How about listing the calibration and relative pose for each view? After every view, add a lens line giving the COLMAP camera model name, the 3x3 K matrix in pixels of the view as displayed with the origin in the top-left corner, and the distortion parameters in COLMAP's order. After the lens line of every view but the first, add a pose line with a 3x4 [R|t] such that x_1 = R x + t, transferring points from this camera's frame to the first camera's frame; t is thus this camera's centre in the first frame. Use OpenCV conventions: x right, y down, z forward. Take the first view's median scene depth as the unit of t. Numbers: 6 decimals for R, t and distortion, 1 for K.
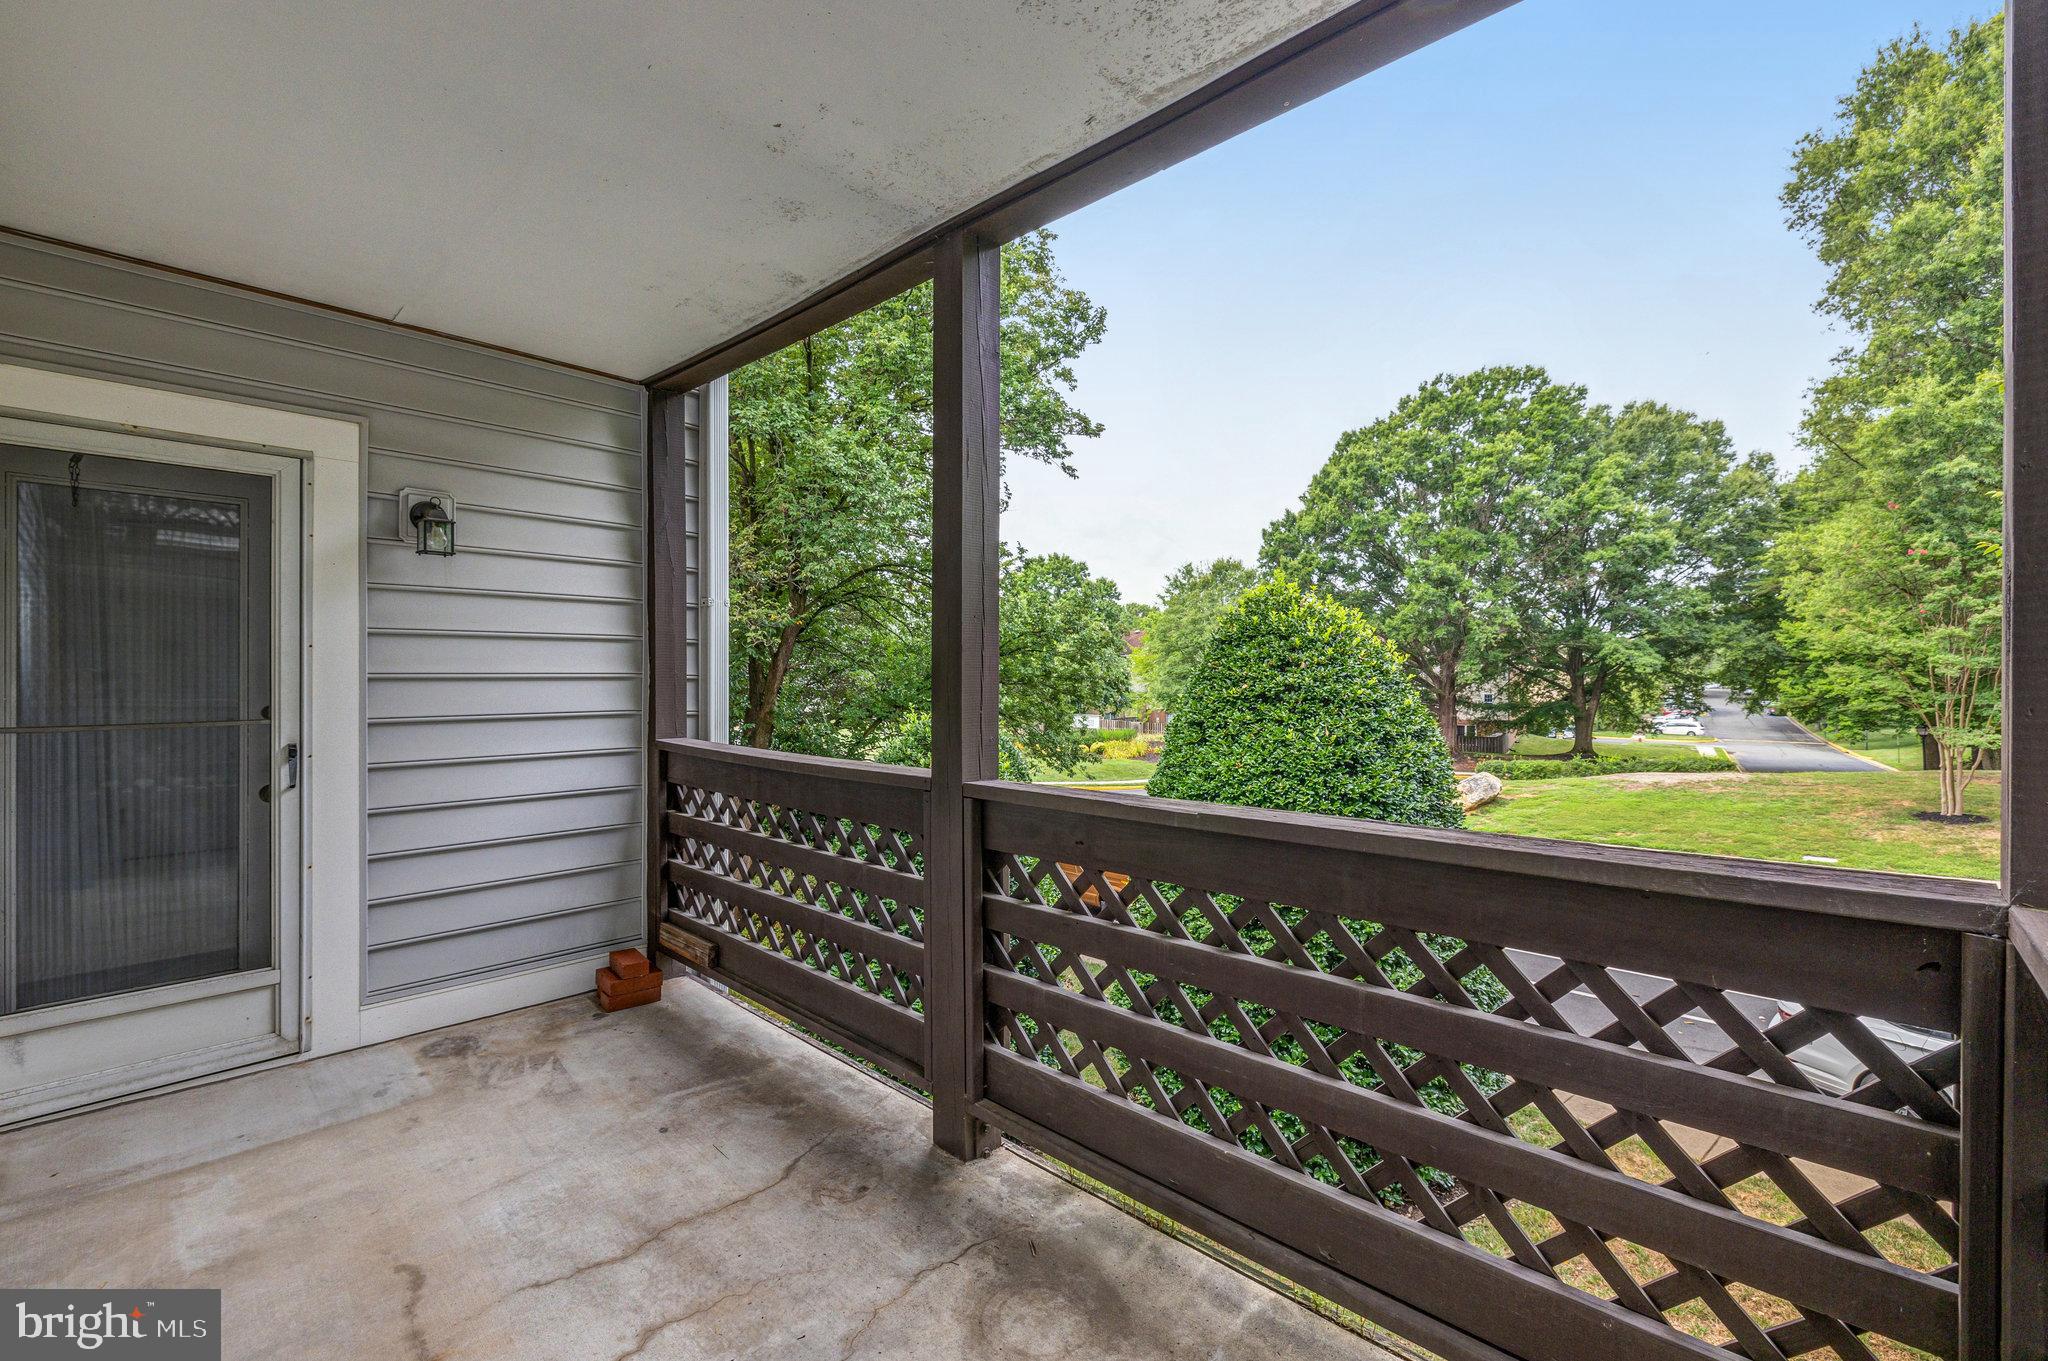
lens RADIAL K [[873.1, 0, 1025.1], [0, 873.1, 680.8], [0, 0, 1]] dist [0.000241, 0.000114]
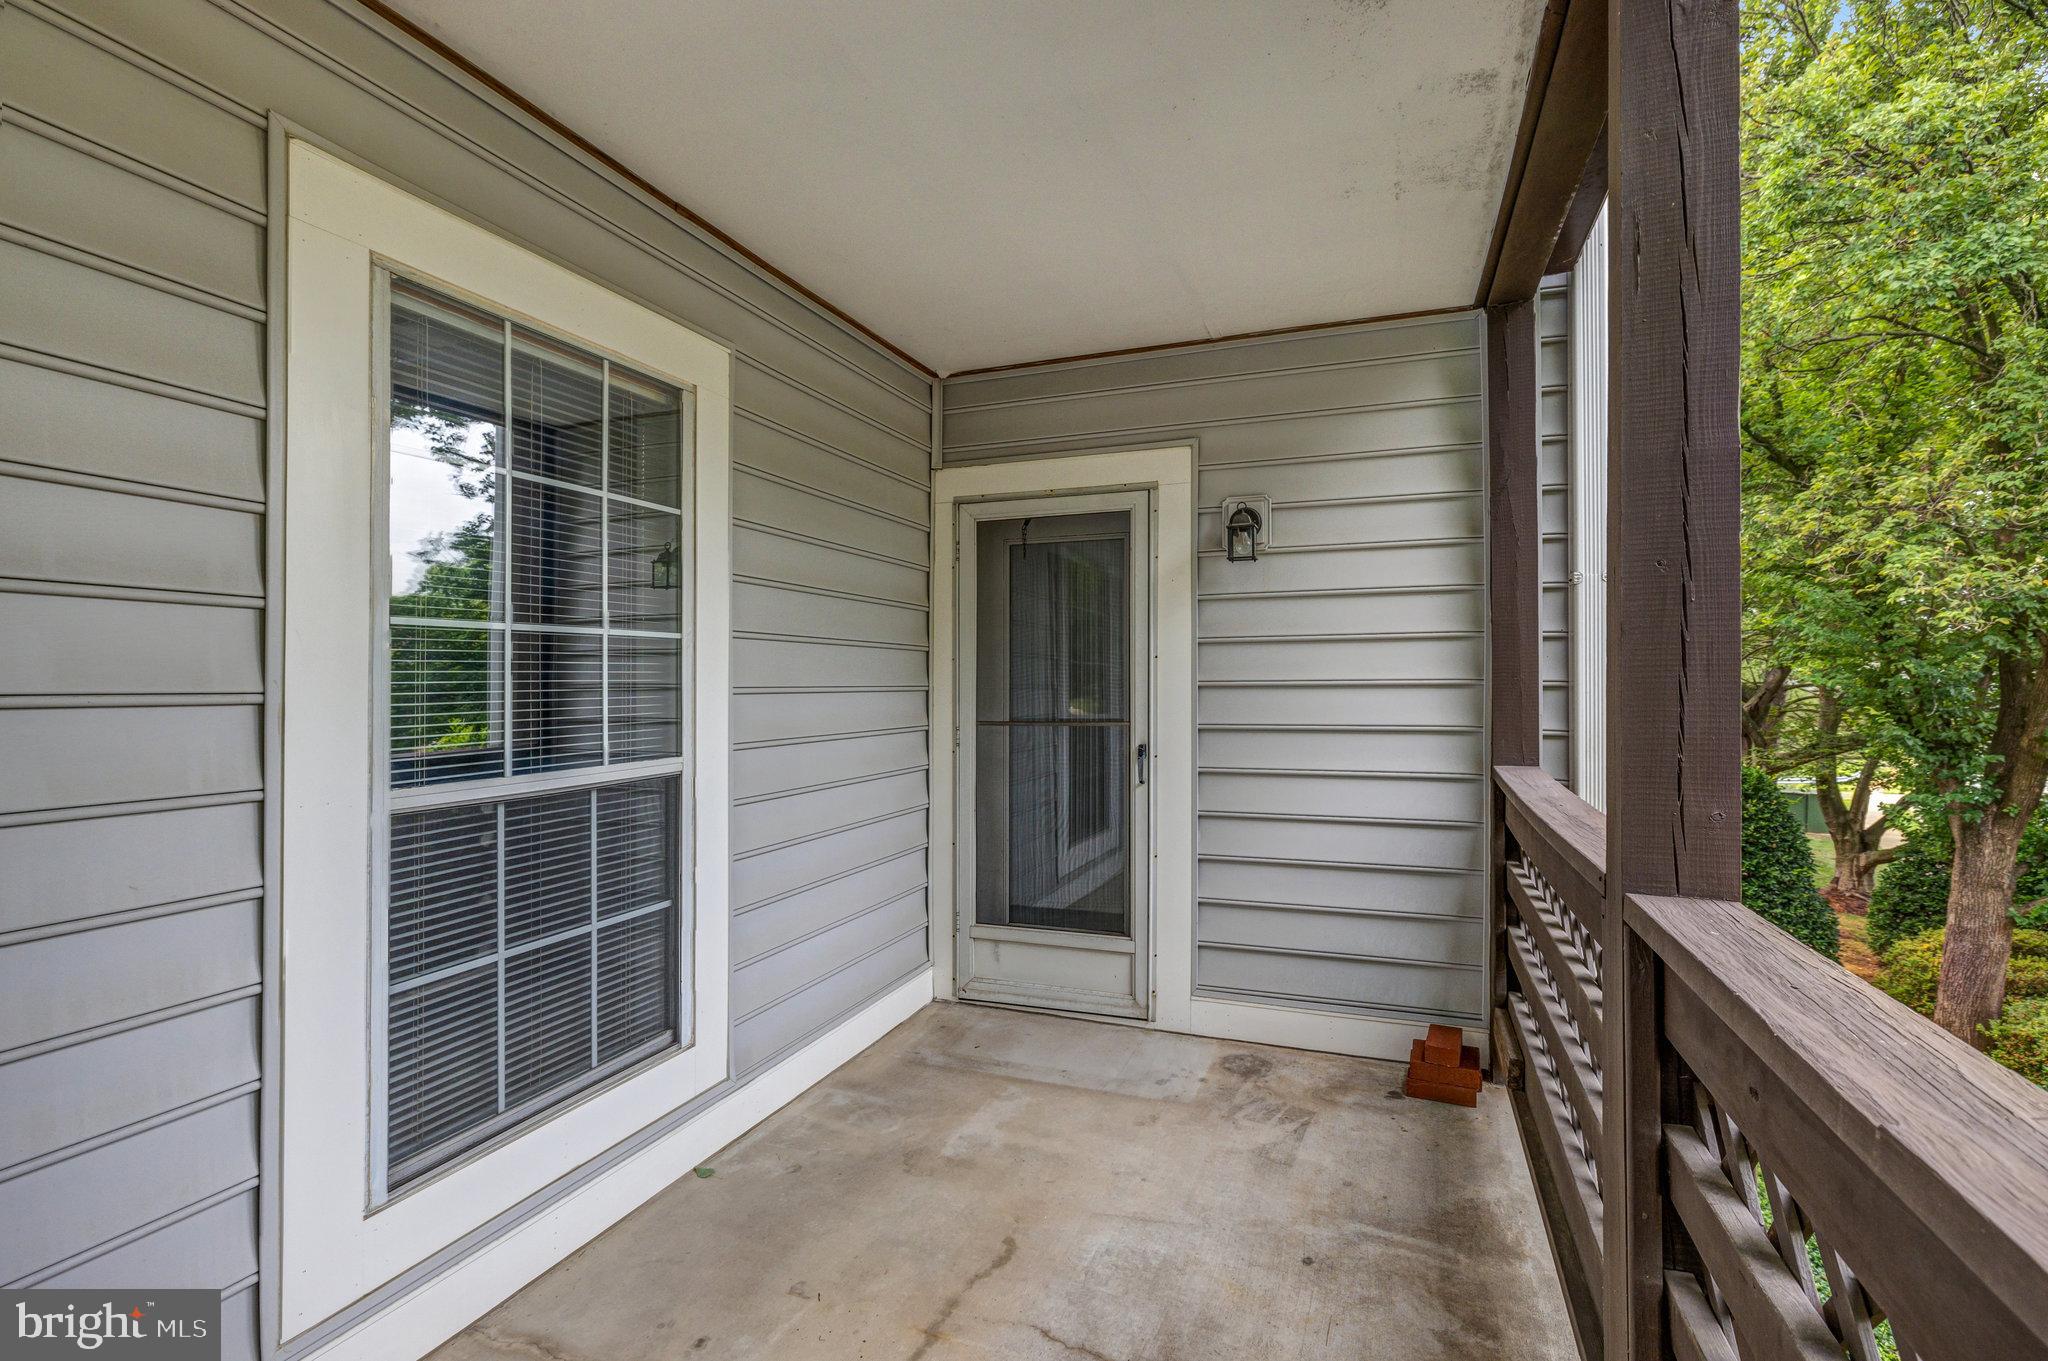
lens RADIAL K [[973.1, 0, 1023.0], [0, 973.1, 684.0], [0, 0, 1]] dist [0.003244, 0.000055]
pose [[0.384985, -0.001875, -0.922921, 0.249816], [0.000387, 0.999998, -0.001870, -0.002979], [0.922923, 0.000362, 0.384985, 0.357150]]
